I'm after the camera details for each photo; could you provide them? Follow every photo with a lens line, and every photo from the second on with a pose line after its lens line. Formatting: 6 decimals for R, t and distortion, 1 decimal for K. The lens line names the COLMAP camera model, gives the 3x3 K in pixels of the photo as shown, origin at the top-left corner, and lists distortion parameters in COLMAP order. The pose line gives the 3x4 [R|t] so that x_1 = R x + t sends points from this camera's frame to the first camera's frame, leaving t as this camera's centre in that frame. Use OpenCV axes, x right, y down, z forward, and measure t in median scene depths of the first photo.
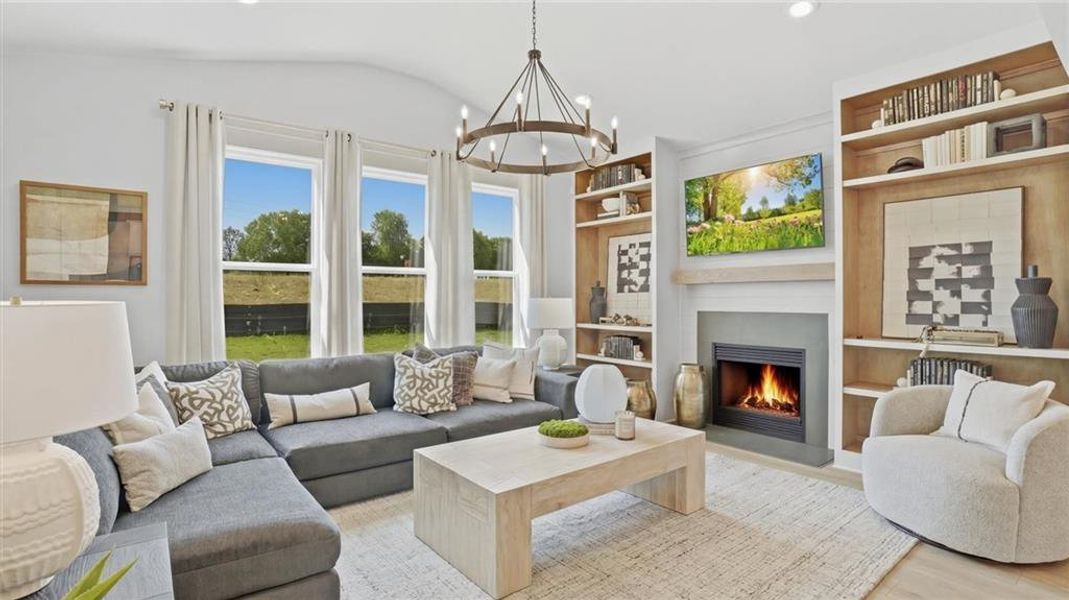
lens RADIAL K [[496.5, 0, 525.6], [0, 496.5, 297.7], [0, 0, 1]] dist [-0.069767, 0.025350]
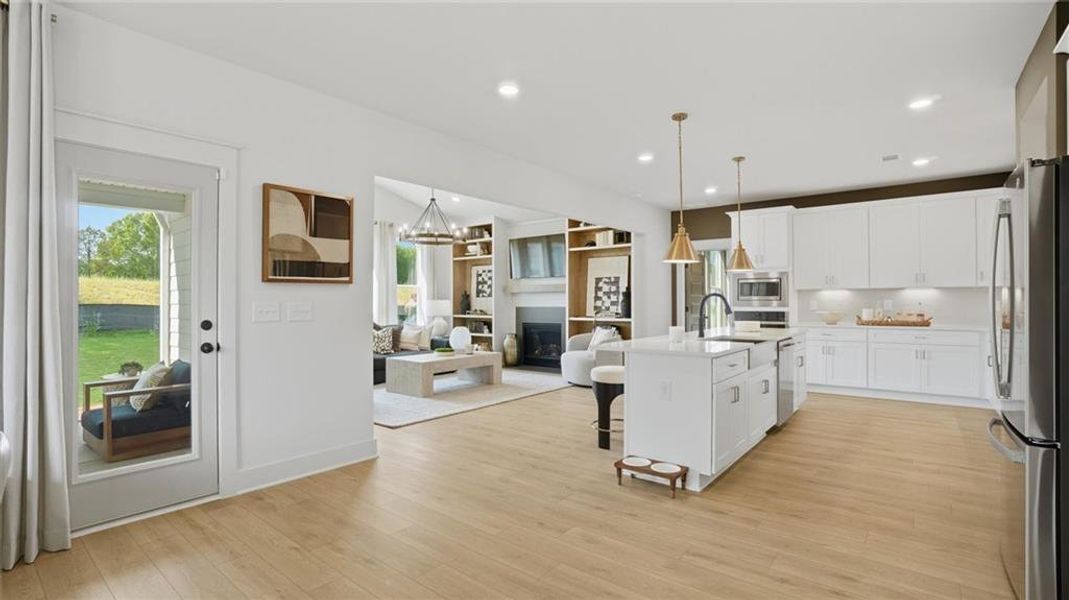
lens RADIAL K [[496.5, 0, 525.6], [0, 496.5, 297.7], [0, 0, 1]] dist [-0.069767, 0.025350]
pose [[0.974284, 0.000274, 0.225324, -0.073284], [0.001897, 0.999954, -0.009420, 0.013939], [-0.225316, 0.009605, 0.974238, -1.271853]]
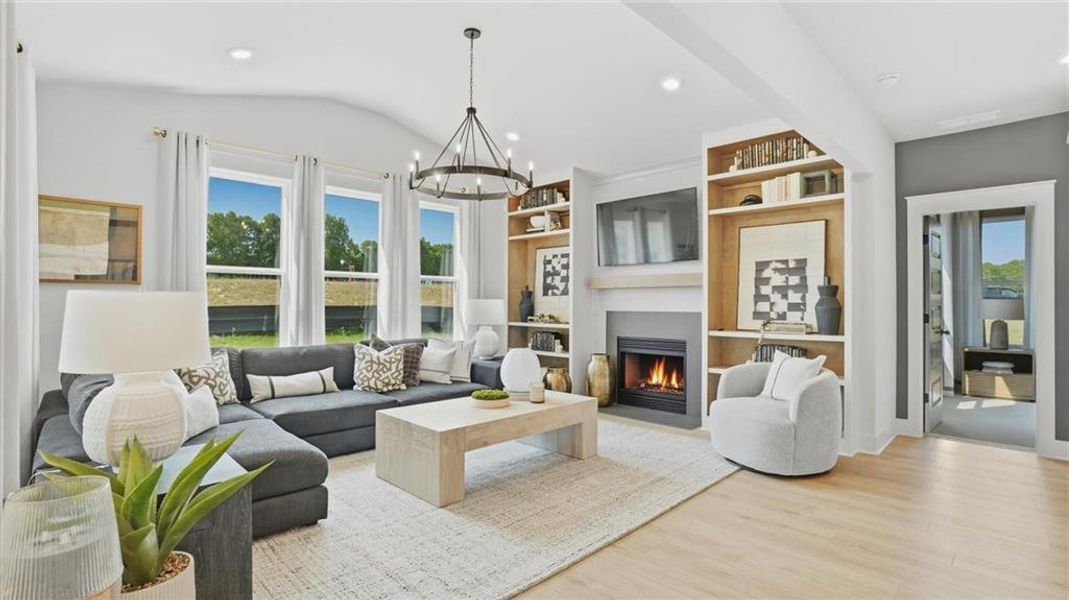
lens RADIAL K [[496.5, 0, 525.6], [0, 496.5, 297.7], [0, 0, 1]] dist [-0.069767, 0.025350]
pose [[0.993246, 0.007325, 0.115796, 0.011749], [-0.005770, 0.999889, -0.013761, 0.016964], [-0.115884, 0.013000, 0.993178, -0.270707]]
